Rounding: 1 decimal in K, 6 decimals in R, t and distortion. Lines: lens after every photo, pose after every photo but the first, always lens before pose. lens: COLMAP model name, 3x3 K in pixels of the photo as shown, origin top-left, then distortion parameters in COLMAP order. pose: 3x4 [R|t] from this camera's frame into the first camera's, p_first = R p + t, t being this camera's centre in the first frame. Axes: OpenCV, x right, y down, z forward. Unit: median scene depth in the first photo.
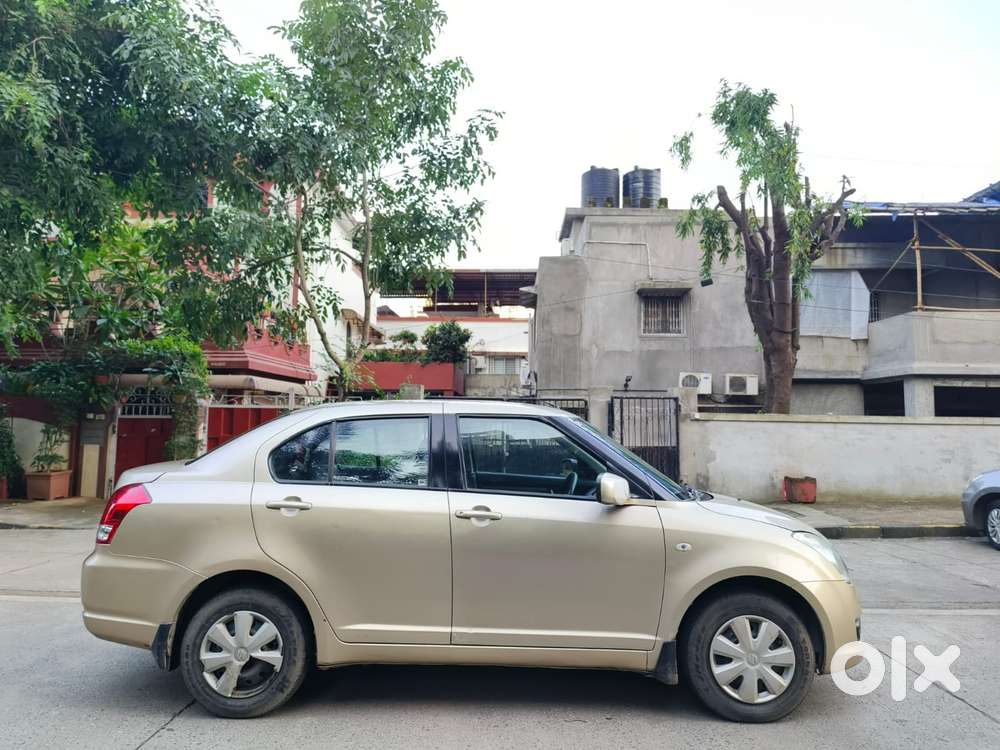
lens RADIAL K [[675.6, 0, 500.0], [0, 675.6, 375.0], [0, 0, 1]] dist [0.036166, 0.000698]
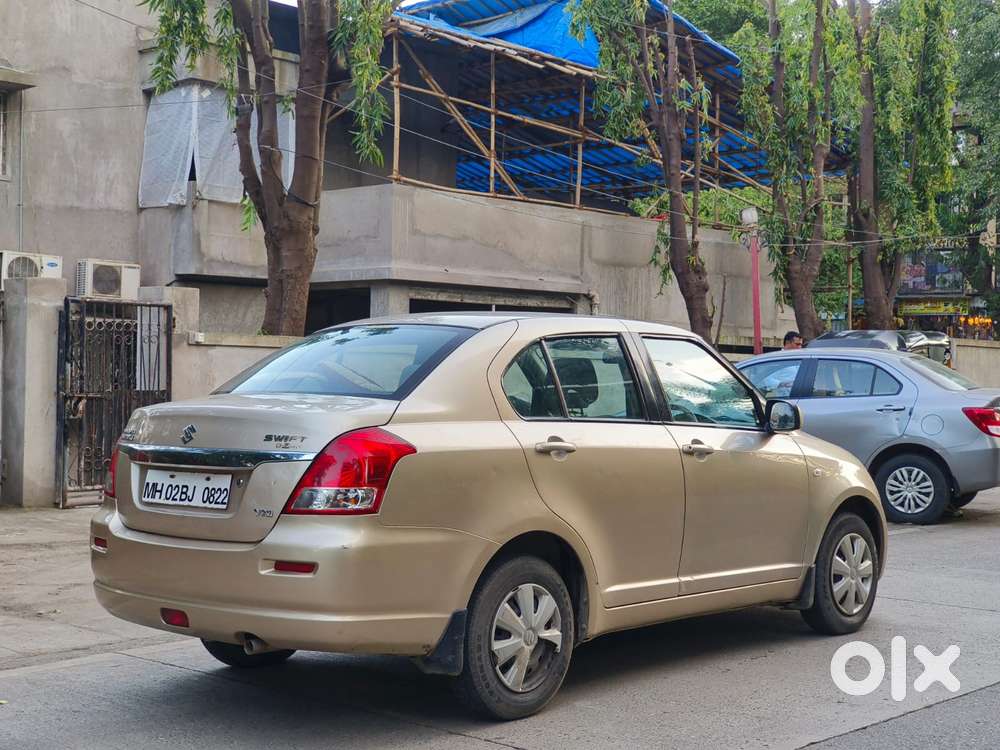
lens RADIAL K [[1436.0, 0, 500.0], [0, 1436.0, 375.0], [0, 0, 1]] dist [0.126051, 0.031022]
pose [[0.666986, -0.003324, 0.745062, -0.446919], [-0.060093, 0.996492, 0.058242, 0.004766], [-0.742642, -0.083620, 0.664447, -0.011806]]
